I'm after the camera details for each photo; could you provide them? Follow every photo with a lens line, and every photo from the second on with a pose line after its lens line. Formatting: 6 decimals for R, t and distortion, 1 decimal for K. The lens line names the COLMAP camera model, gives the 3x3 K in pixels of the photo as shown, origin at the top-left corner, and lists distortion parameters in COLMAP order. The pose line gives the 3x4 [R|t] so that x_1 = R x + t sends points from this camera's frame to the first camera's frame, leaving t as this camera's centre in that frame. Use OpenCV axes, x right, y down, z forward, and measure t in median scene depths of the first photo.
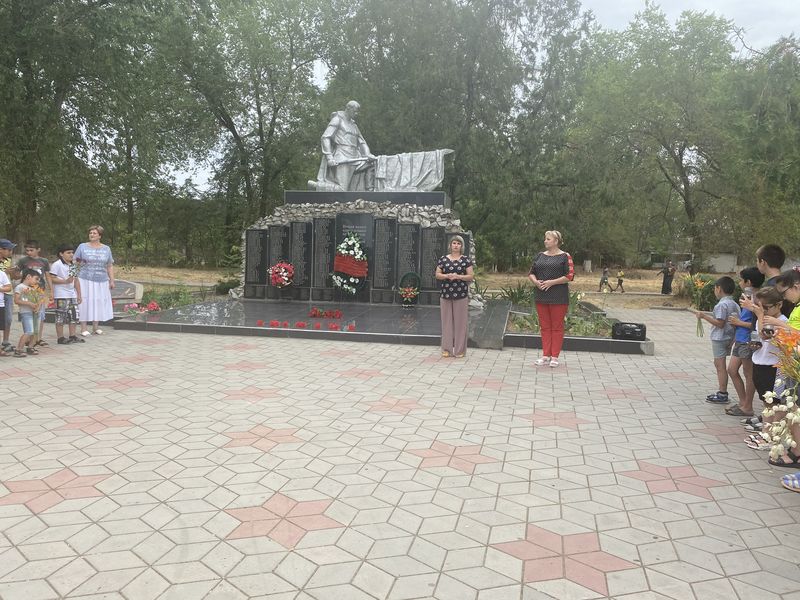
lens RADIAL K [[608.0, 0, 402.1], [0, 608.0, 295.4], [0, 0, 1]] dist [0.077712, -0.102892]
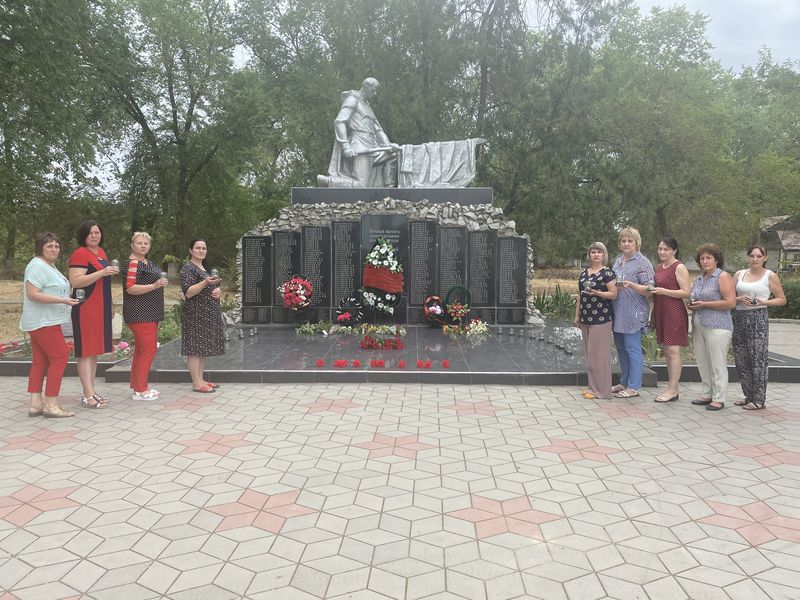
lens RADIAL K [[600.8, 0, 404.6], [0, 600.8, 301.9], [0, 0, 1]] dist [0.027345, -0.005511]
pose [[0.982221, -0.034943, 0.184446, -0.196525], [0.033188, 0.999370, 0.012592, -0.026516], [-0.184769, -0.006247, 0.982762, 0.197552]]
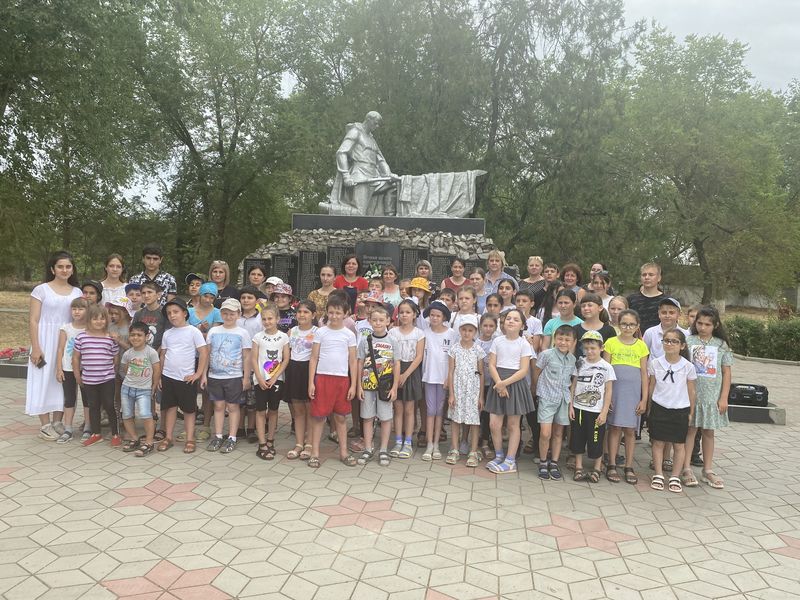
lens RADIAL K [[625.1, 0, 400.0], [0, 625.1, 300.0], [0, 0, 1]] dist [0.039829, -0.007973]
pose [[0.995956, 0.010601, 0.089215, -0.119774], [-0.007692, 0.999429, -0.032890, -0.024880], [-0.089512, 0.032070, 0.995469, 0.130585]]
